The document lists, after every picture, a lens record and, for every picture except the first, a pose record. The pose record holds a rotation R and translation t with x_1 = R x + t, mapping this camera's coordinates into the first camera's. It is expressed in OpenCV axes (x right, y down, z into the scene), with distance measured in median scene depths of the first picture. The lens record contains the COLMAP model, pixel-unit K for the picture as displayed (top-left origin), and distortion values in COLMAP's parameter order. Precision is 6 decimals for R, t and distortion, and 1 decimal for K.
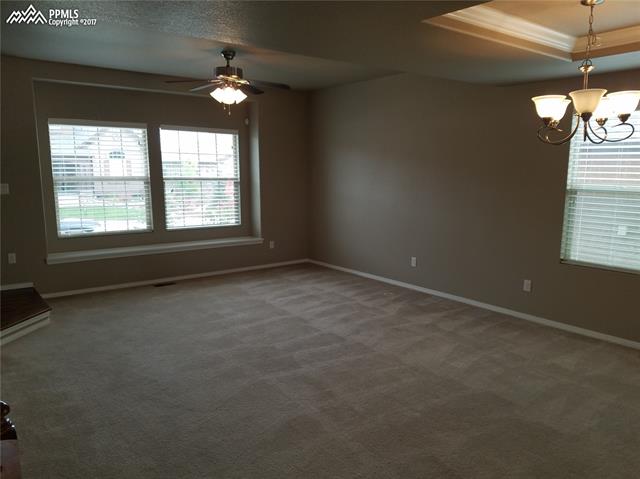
lens RADIAL K [[495.6, 0, 322.1], [0, 495.6, 252.8], [0, 0, 1]] dist [0.158639, -0.222482]
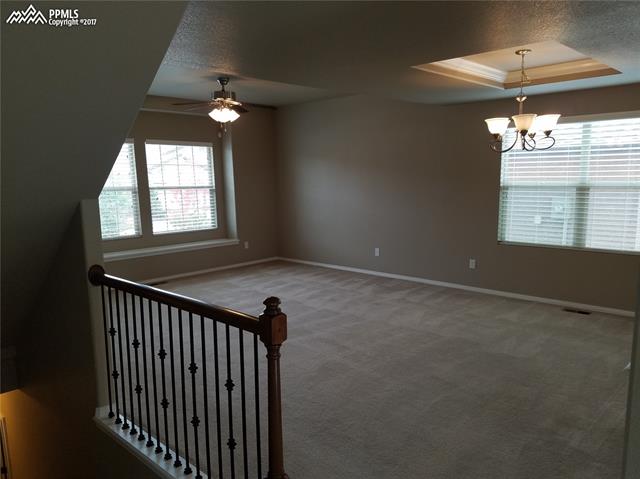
lens RADIAL K [[495.4, 0, 317.3], [0, 495.4, 252.5], [0, 0, 1]] dist [0.225845, -0.309296]
pose [[0.988887, -0.047610, 0.140838, -0.154133], [0.049762, 0.998691, -0.011798, 0.032304], [-0.140092, 0.018675, 0.989962, -0.191660]]
